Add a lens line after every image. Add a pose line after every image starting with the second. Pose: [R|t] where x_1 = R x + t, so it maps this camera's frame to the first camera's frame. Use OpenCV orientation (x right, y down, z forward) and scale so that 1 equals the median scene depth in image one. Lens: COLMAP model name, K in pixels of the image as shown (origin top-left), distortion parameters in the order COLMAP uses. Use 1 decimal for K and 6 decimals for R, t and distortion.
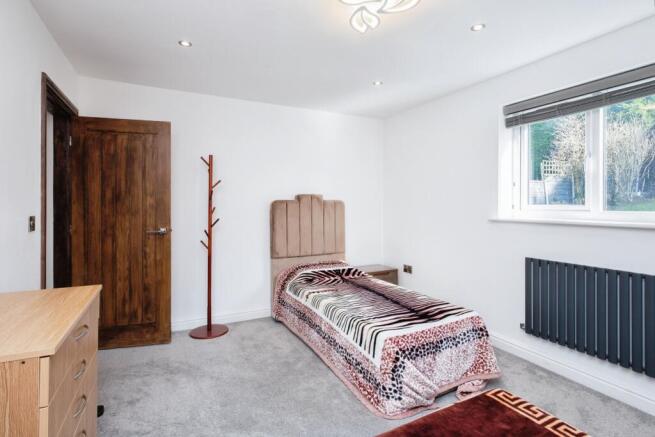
lens RADIAL K [[328.6, 0, 330.5], [0, 328.6, 205.0], [0, 0, 1]] dist [0.019007, -0.000541]
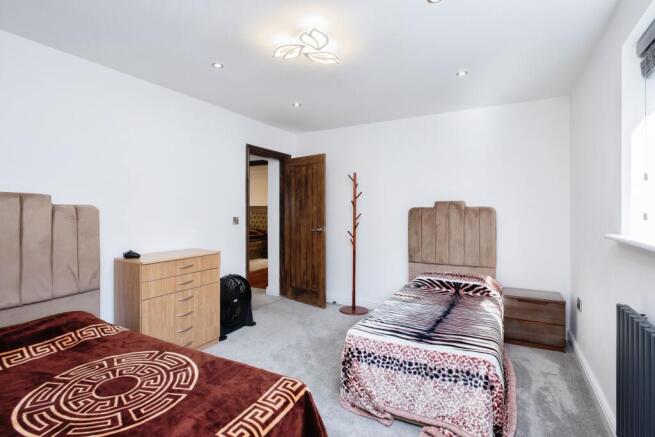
lens RADIAL K [[328.6, 0, 330.5], [0, 328.6, 205.0], [0, 0, 1]] dist [0.019007, -0.000541]
pose [[0.557325, -0.015216, -0.830155, 0.718902], [-0.004422, 0.999763, -0.021293, 0.002112], [0.830283, 0.015538, 0.557125, 0.234593]]
